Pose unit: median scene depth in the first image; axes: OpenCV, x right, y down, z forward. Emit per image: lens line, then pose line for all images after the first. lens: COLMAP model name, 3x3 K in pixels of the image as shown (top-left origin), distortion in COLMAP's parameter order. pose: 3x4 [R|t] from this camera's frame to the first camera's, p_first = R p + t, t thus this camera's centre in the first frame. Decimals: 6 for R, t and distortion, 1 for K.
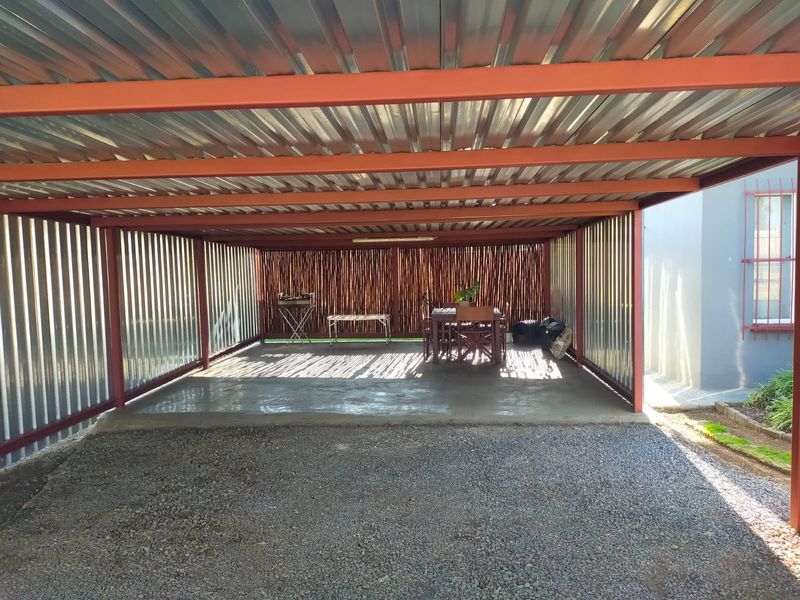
lens RADIAL K [[592.4, 0, 401.4], [0, 592.4, 296.2], [0, 0, 1]] dist [0.076786, -0.111476]
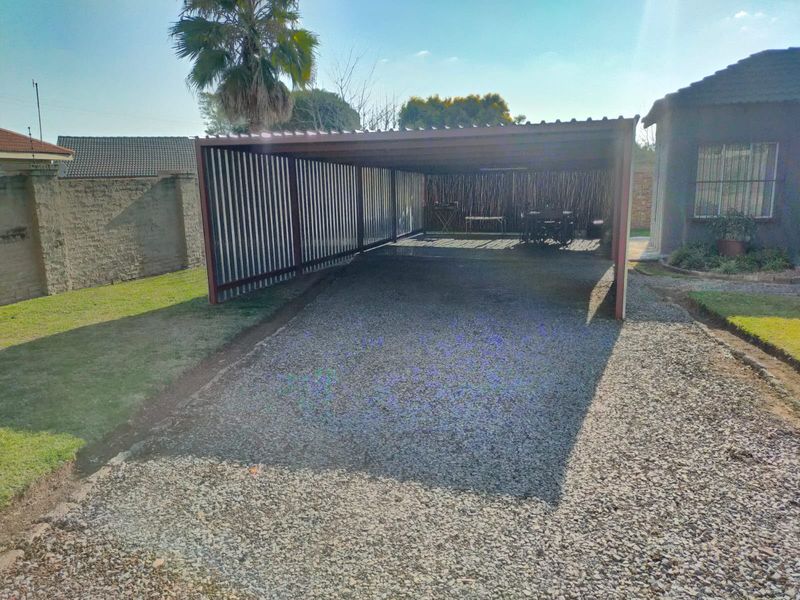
lens RADIAL K [[592.4, 0, 401.4], [0, 592.4, 296.2], [0, 0, 1]] dist [0.076786, -0.111476]
pose [[0.965935, 0.051437, -0.253623, 0.143342], [-0.016248, 0.990168, 0.138935, 0.030436], [0.258276, -0.130082, 0.957273, -0.683935]]
